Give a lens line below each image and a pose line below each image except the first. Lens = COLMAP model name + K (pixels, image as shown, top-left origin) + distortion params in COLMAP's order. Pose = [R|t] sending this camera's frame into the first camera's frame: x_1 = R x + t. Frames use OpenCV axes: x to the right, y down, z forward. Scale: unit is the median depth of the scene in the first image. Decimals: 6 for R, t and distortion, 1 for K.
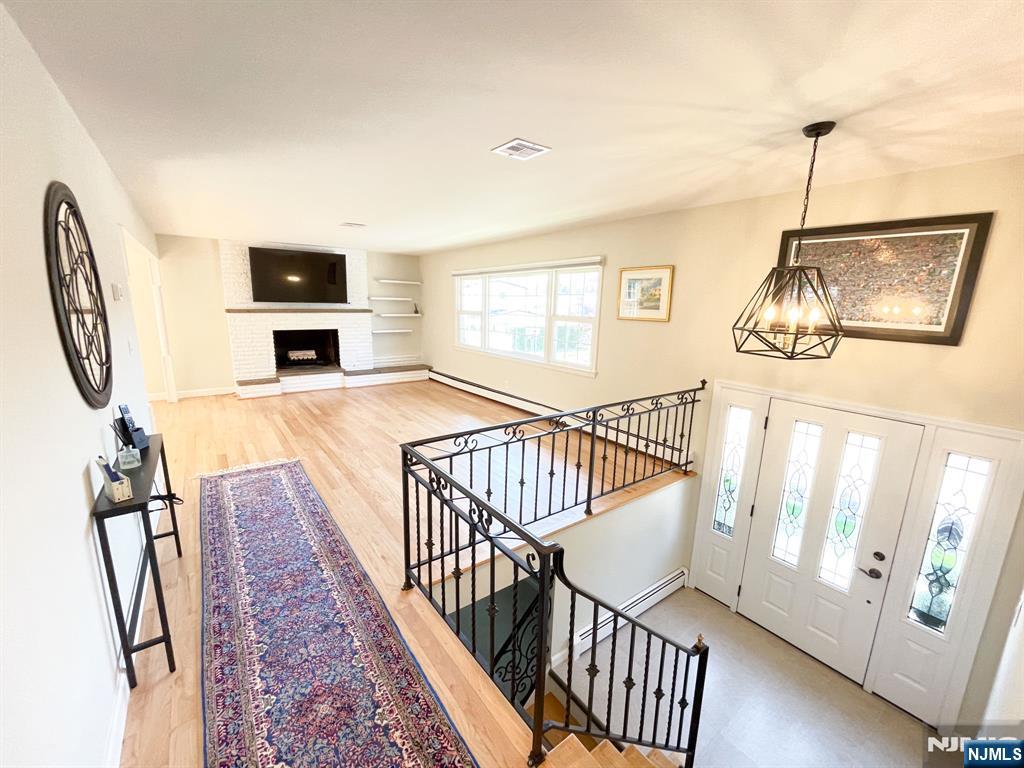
lens RADIAL K [[415.0, 0, 512.0], [0, 415.0, 384.0], [0, 0, 1]] dist [-0.000885, -0.000214]
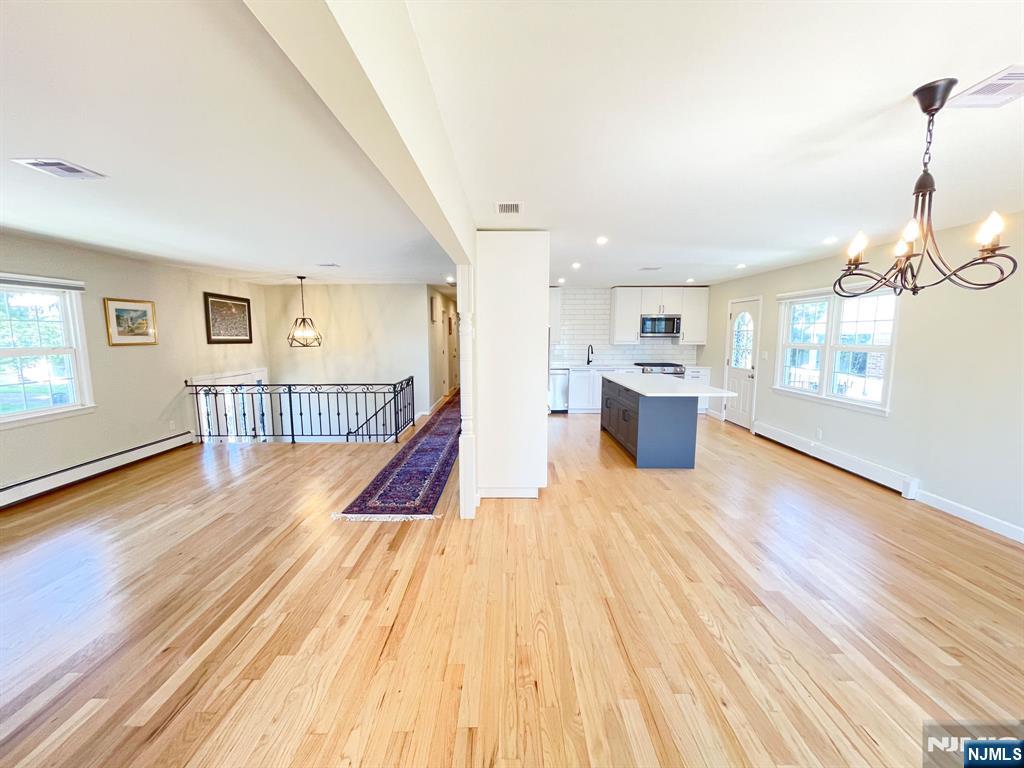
lens RADIAL K [[415.0, 0, 512.0], [0, 415.0, 384.0], [0, 0, 1]] dist [-0.000885, -0.000214]
pose [[-0.808185, -0.090992, 0.581857, -1.665685], [0.102972, 0.950940, 0.291735, -0.381946], [-0.579857, 0.295691, -0.759166, 1.777769]]
